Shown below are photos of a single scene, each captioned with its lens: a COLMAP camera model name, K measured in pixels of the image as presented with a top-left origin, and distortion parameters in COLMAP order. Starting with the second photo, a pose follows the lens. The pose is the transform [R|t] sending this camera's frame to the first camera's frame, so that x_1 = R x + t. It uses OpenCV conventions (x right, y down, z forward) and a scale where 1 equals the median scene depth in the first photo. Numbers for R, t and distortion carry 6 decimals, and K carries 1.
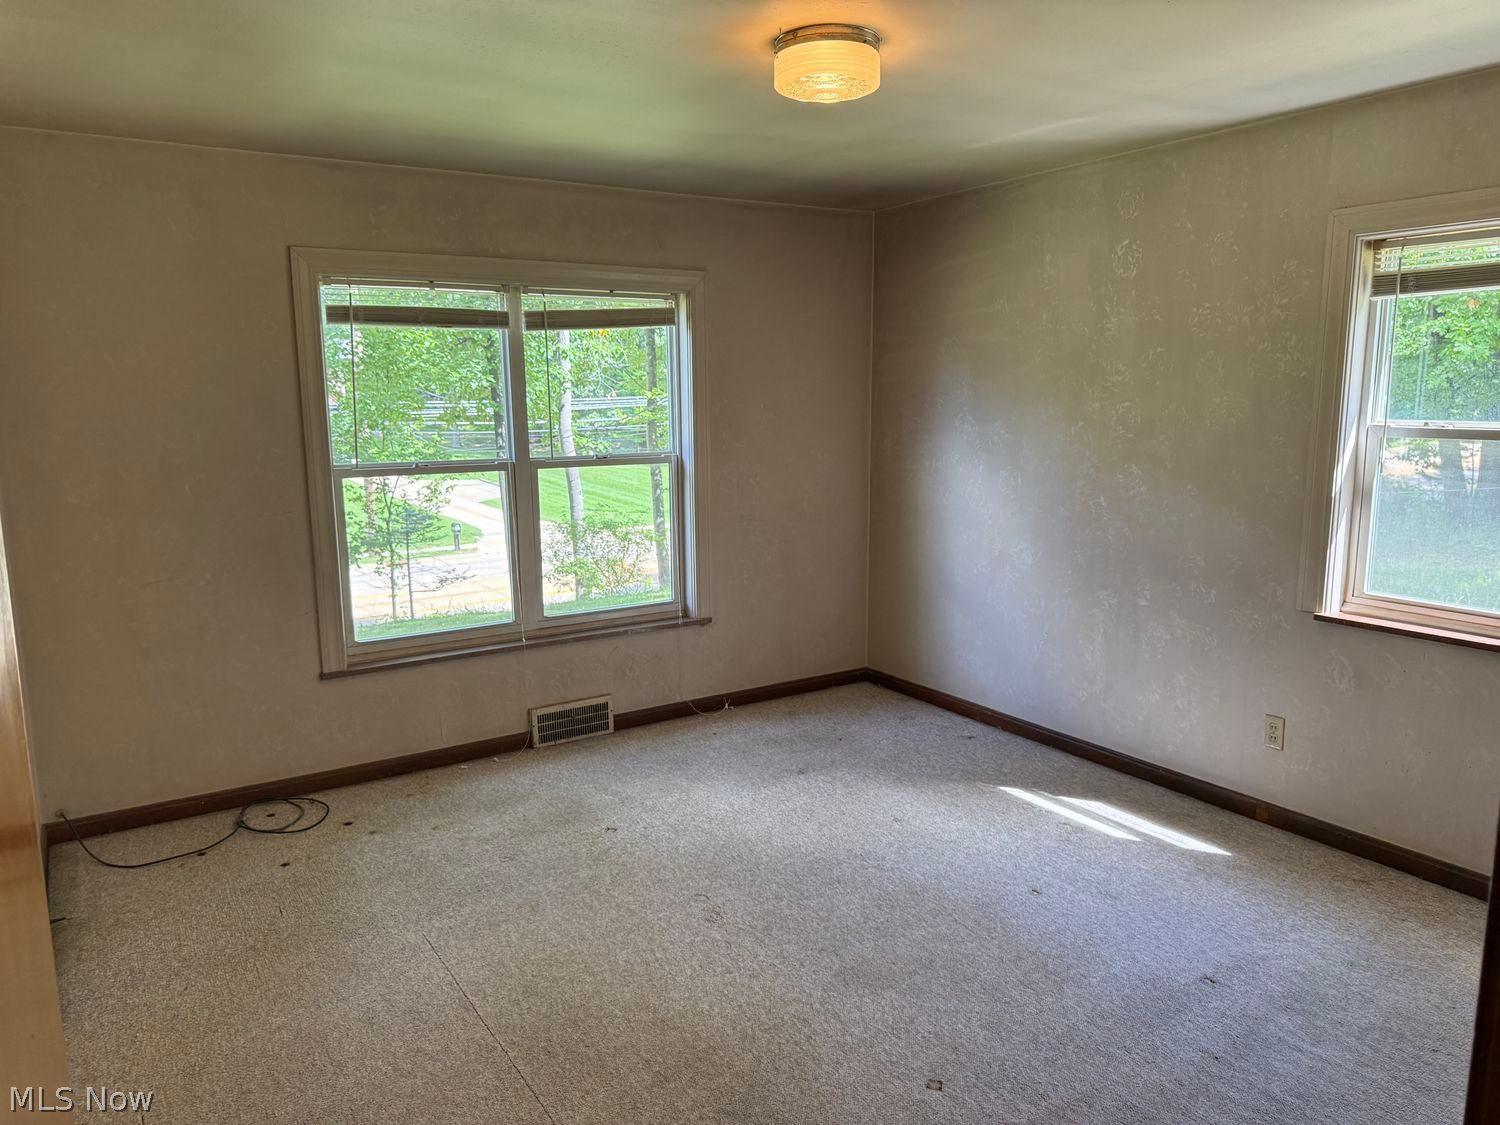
lens RADIAL K [[1076.6, 0, 746.5], [0, 1076.6, 559.8], [0, 0, 1]] dist [0.060426, -0.072329]
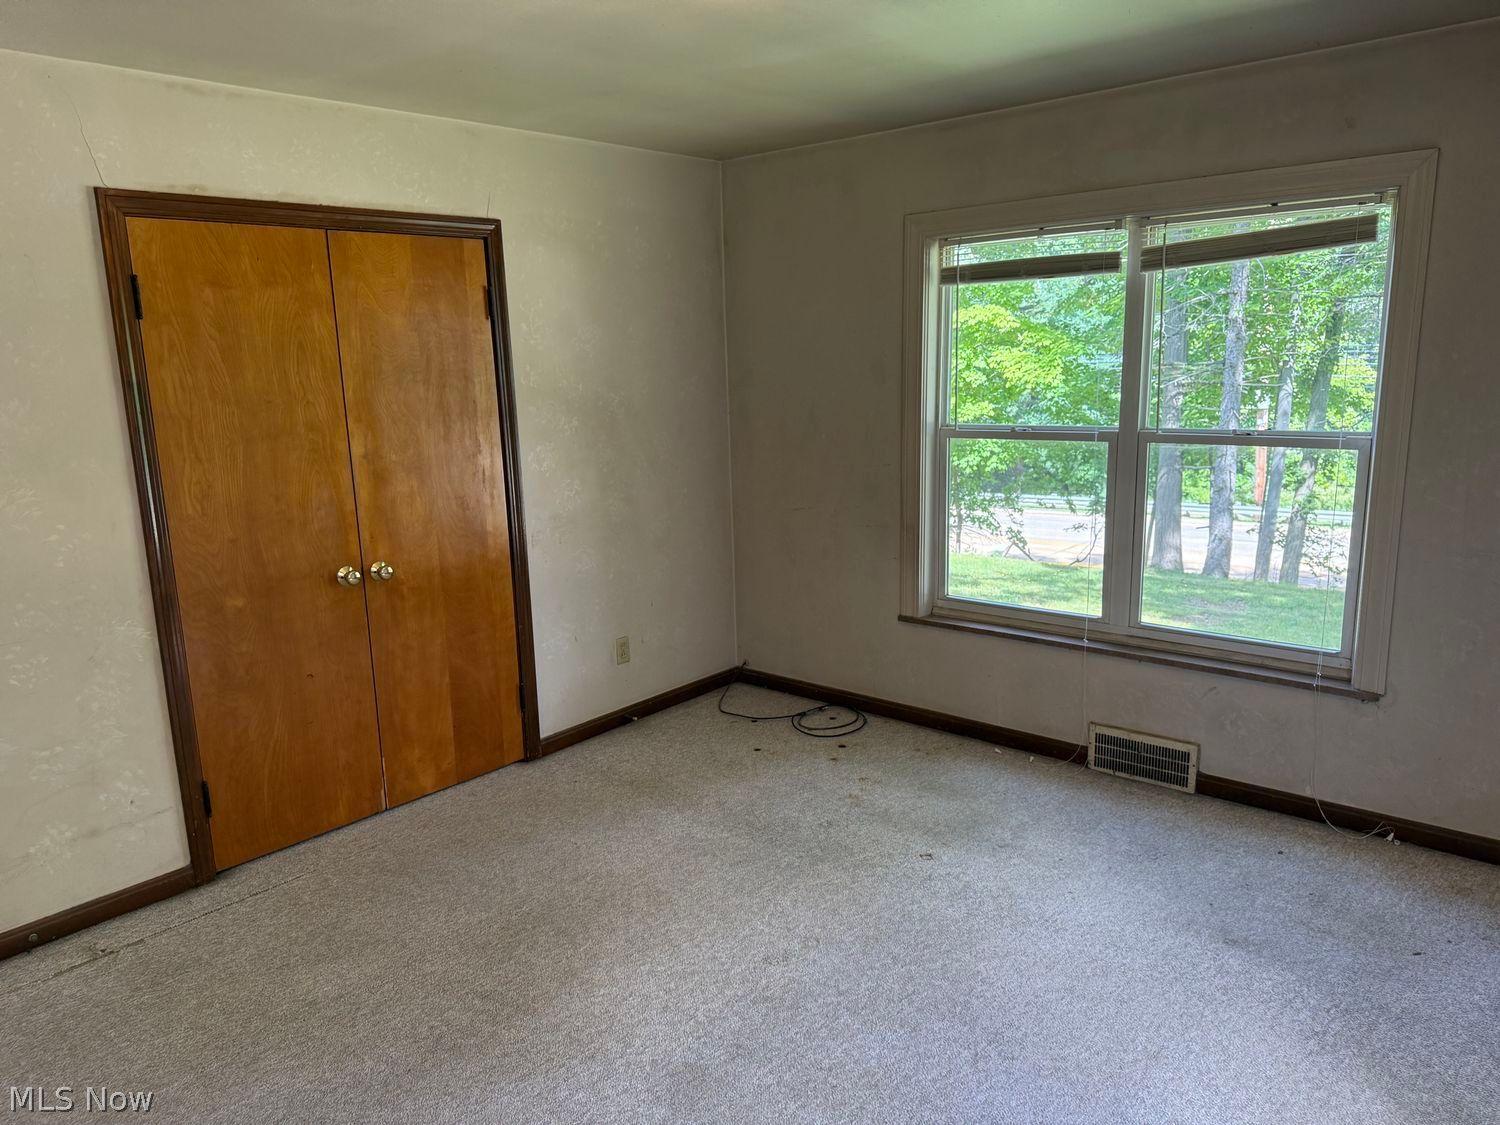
lens RADIAL K [[1076.6, 0, 747.7], [0, 1076.6, 559.7], [0, 0, 1]] dist [0.060426, -0.072329]
pose [[0.259867, 0.184169, -0.947919, 0.534311], [-0.124916, 0.979807, 0.156120, -0.090575], [0.957531, 0.077840, 0.277625, 0.505480]]
